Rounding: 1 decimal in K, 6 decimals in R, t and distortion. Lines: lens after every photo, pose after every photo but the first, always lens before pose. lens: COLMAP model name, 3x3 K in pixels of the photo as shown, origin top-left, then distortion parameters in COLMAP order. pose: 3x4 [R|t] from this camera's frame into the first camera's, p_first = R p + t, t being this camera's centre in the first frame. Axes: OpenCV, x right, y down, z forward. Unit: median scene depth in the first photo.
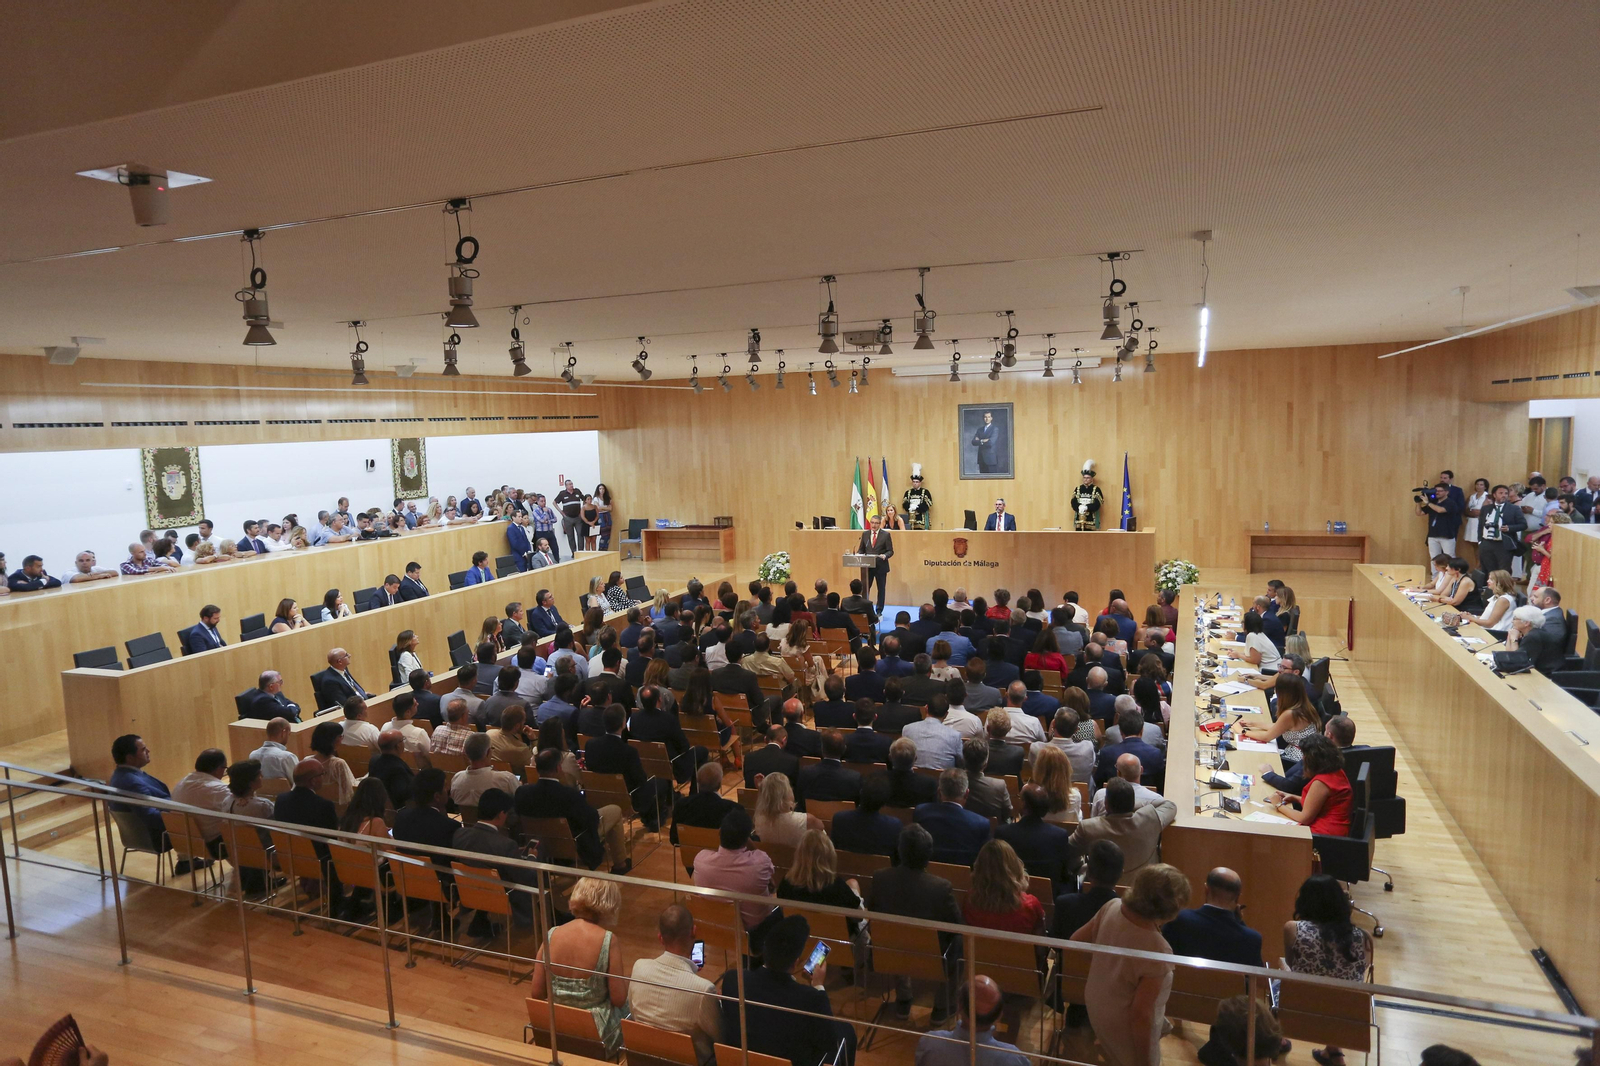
lens RADIAL K [[1026.7, 0, 800.0], [0, 1026.7, 533.0], [0, 0, 1]] dist [-0.072704, 0.134332]
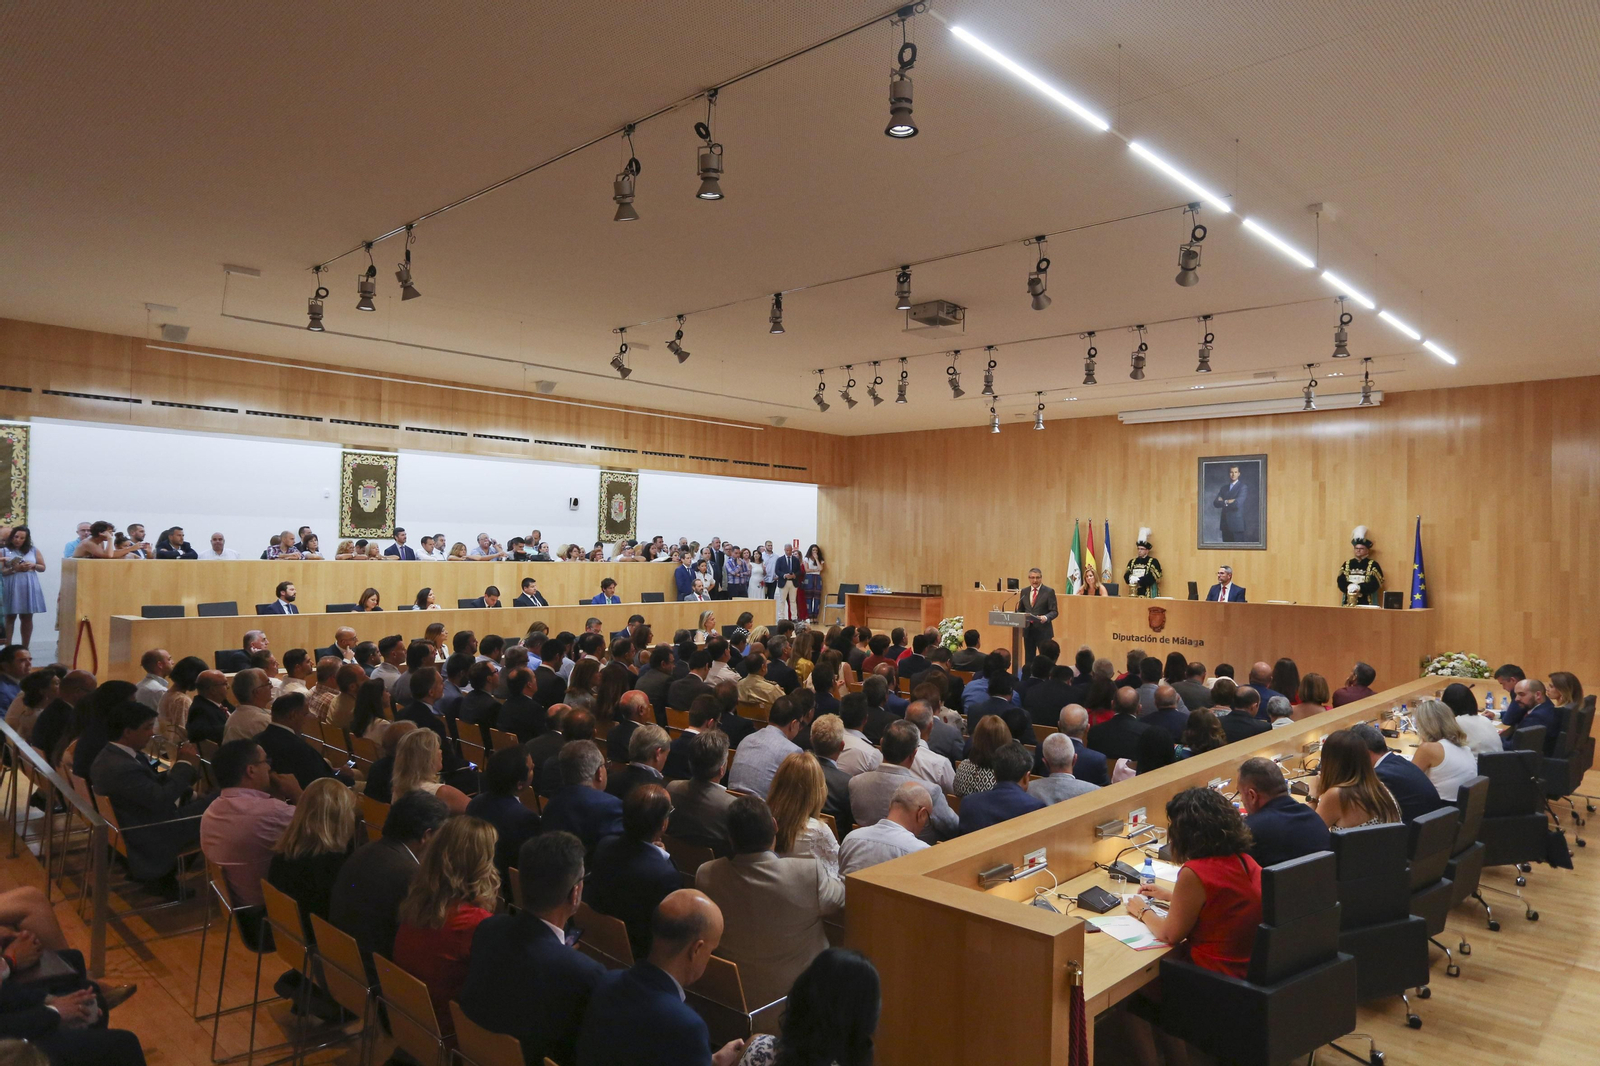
lens RADIAL K [[1038.9, 0, 805.6], [0, 1038.9, 530.2], [0, 0, 1]] dist [-0.026874, 0.003023]
pose [[0.927081, 0.043143, -0.372371, 0.175789], [-0.089600, 0.990065, -0.108365, 0.050337], [0.363996, 0.133827, 0.921736, 0.133467]]
